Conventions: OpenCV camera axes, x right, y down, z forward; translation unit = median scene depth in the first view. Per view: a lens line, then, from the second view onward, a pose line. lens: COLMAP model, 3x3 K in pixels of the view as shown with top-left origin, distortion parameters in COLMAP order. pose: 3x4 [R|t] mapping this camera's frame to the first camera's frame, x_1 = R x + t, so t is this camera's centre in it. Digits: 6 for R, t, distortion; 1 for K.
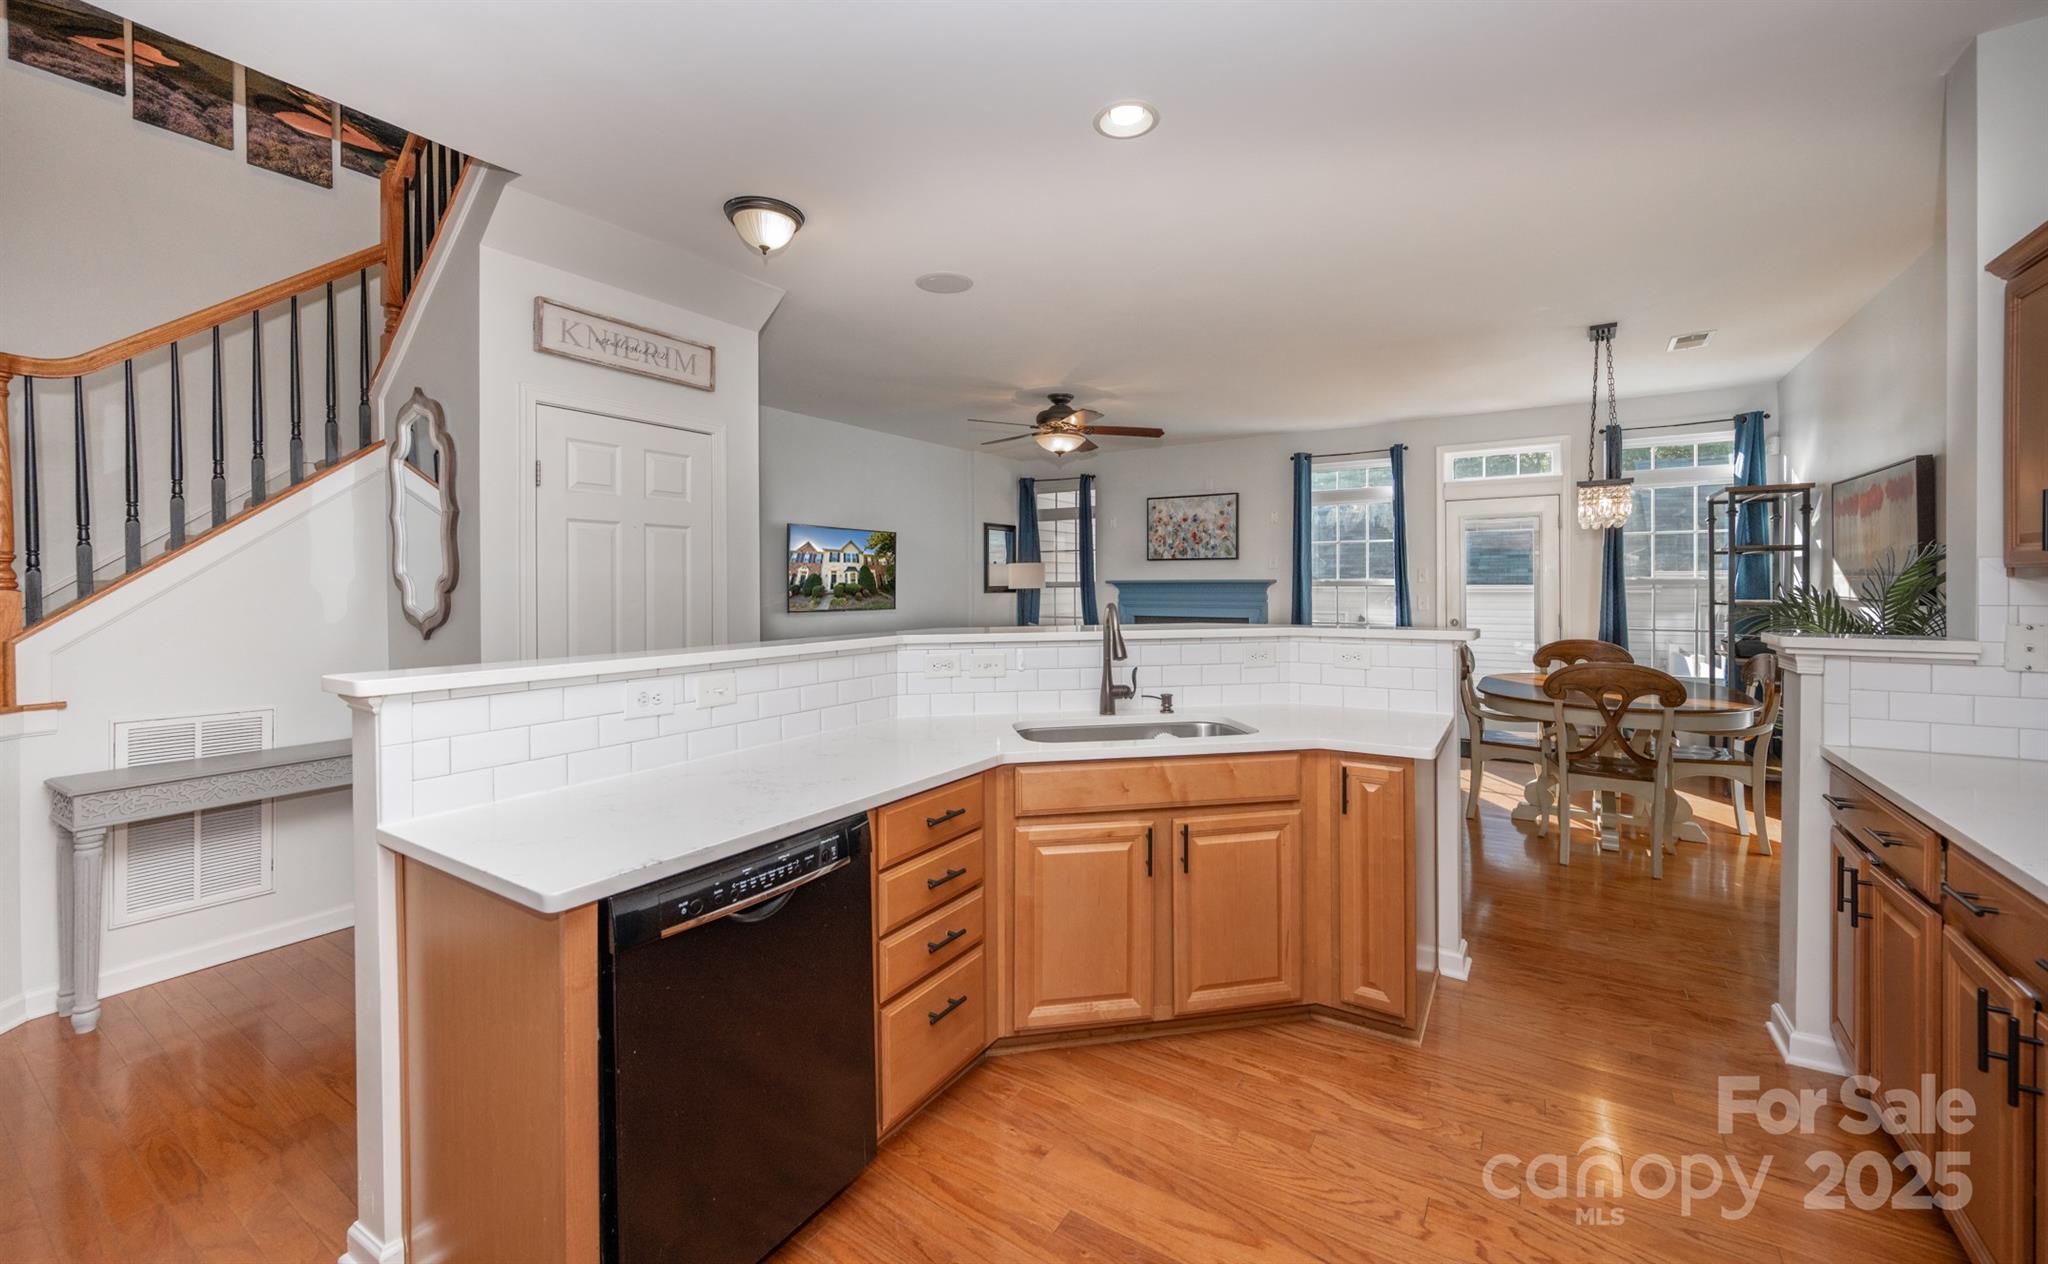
lens RADIAL K [[816.4, 0, 1024.2], [0, 816.4, 591.5], [0, 0, 1]] dist [-0.001010, -0.000158]
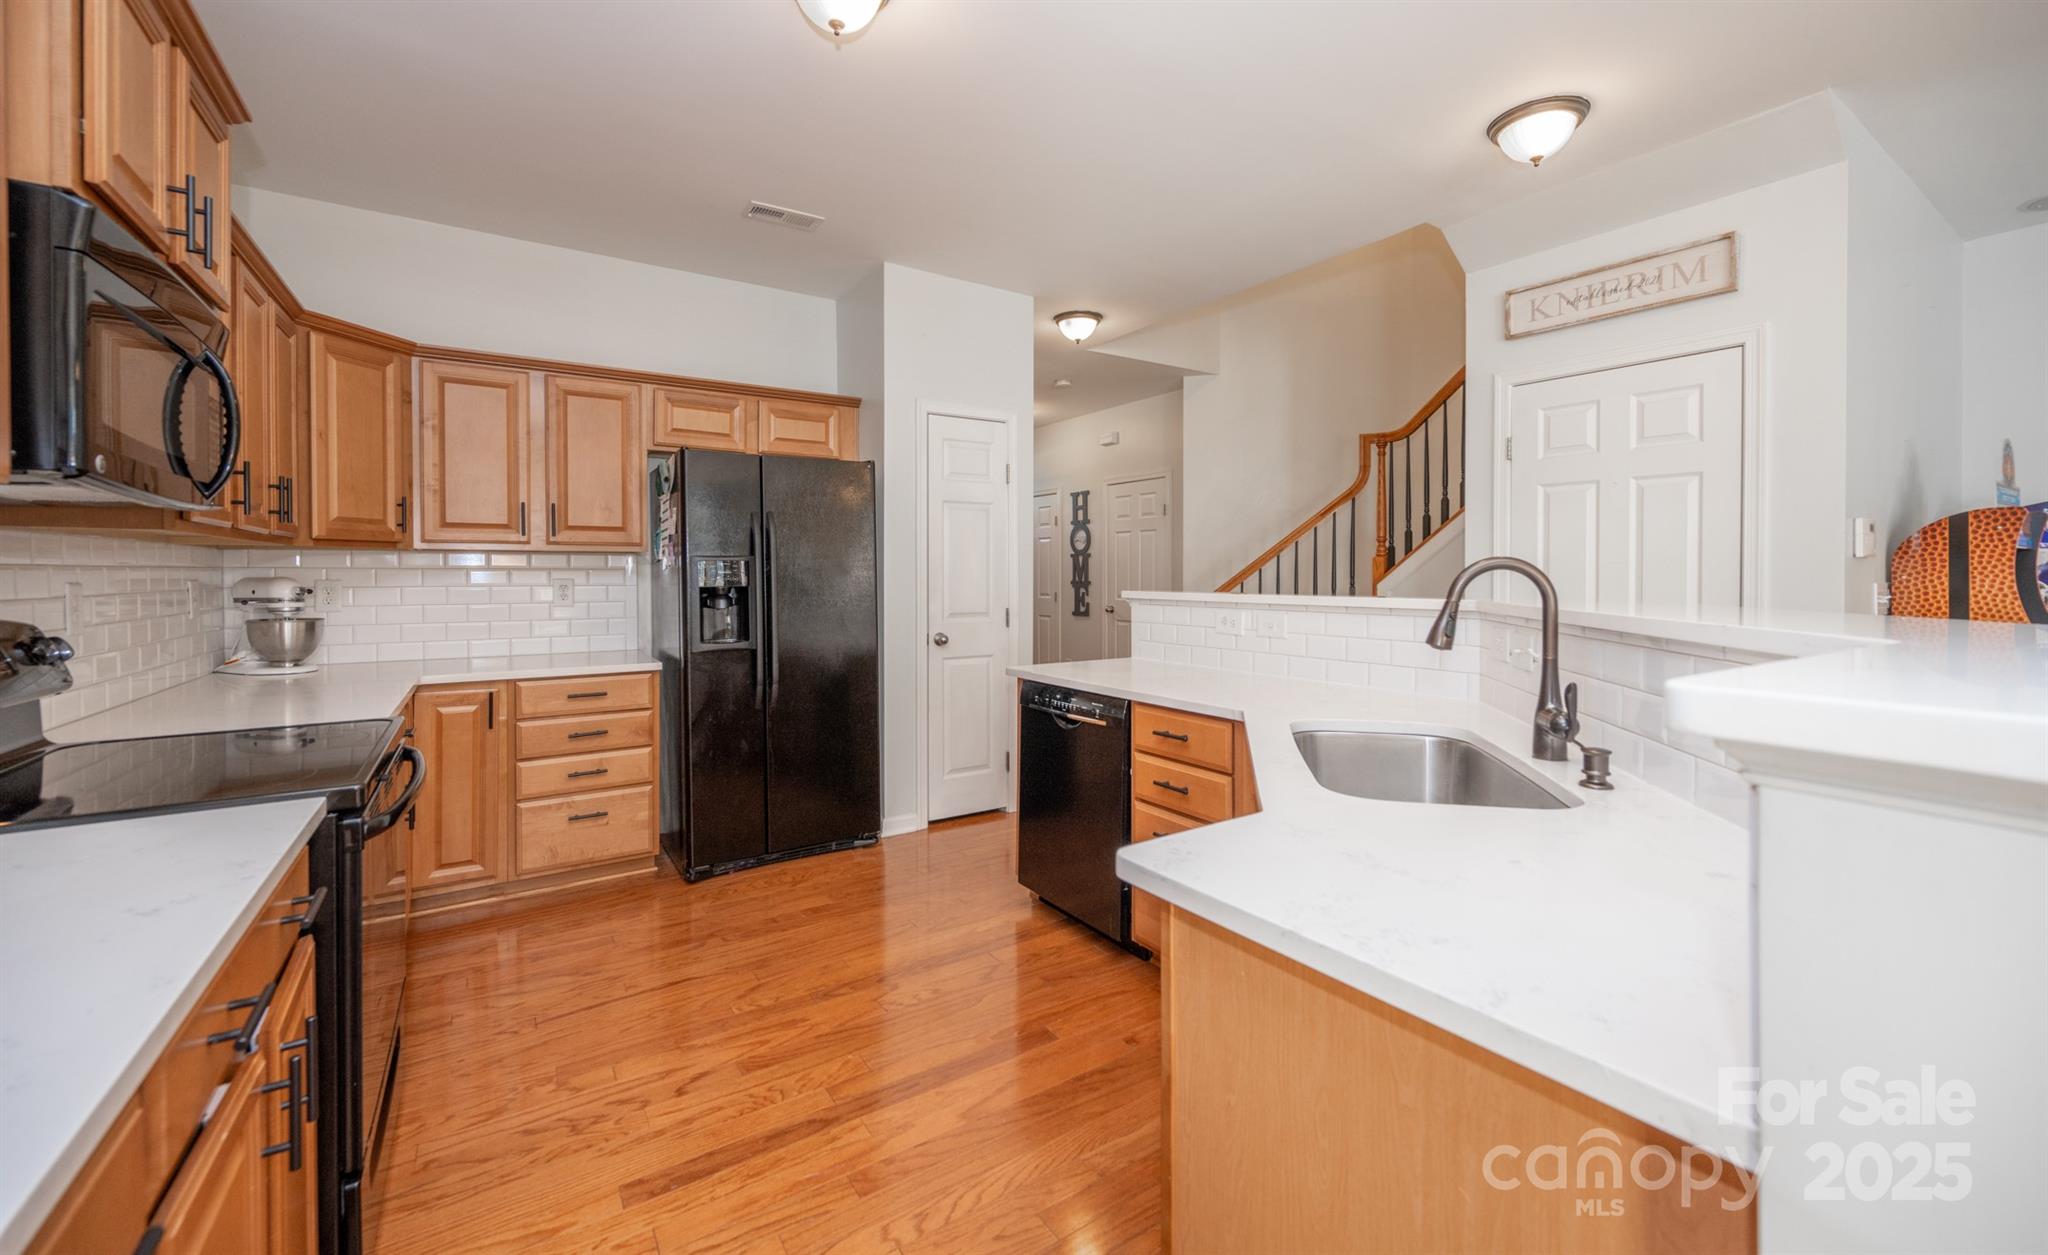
lens RADIAL K [[795.6, 0, 1025.0], [0, 795.6, 593.9], [0, 0, 1]] dist [-0.008040, 0.000042]
pose [[-0.395968, 0.029881, -0.917778, 0.304181], [-0.005244, 0.999381, 0.034800, 0.009155], [0.918249, 0.018593, -0.395566, 0.367985]]
